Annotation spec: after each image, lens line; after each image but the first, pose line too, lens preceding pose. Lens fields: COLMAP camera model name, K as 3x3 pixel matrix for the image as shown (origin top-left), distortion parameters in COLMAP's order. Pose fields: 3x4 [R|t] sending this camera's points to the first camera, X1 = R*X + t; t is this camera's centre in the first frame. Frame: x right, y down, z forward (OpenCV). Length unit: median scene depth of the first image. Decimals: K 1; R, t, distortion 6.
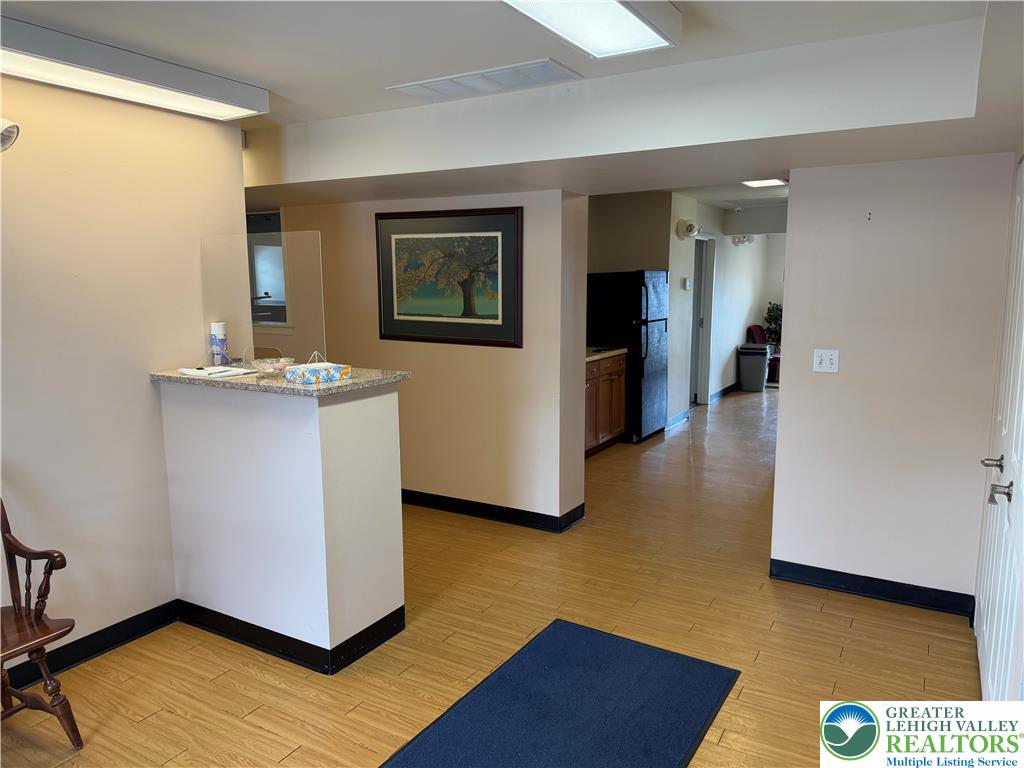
lens RADIAL K [[722.2, 0, 512.0], [0, 722.2, 384.0], [0, 0, 1]] dist [0.042113, -0.003134]
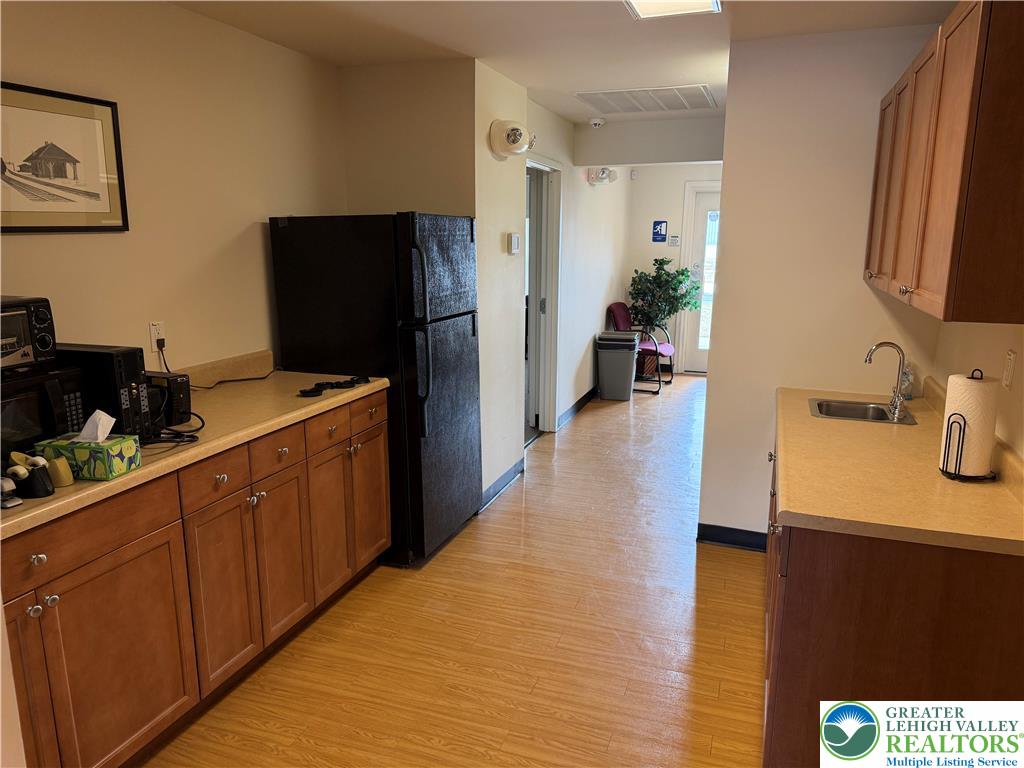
lens RADIAL K [[722.2, 0, 512.0], [0, 722.2, 384.0], [0, 0, 1]] dist [0.042113, -0.003134]
pose [[0.979491, -0.034152, 0.198573, 0.107463], [0.023359, 0.998132, 0.056444, -0.052619], [-0.200129, -0.050648, 0.978460, 0.383146]]
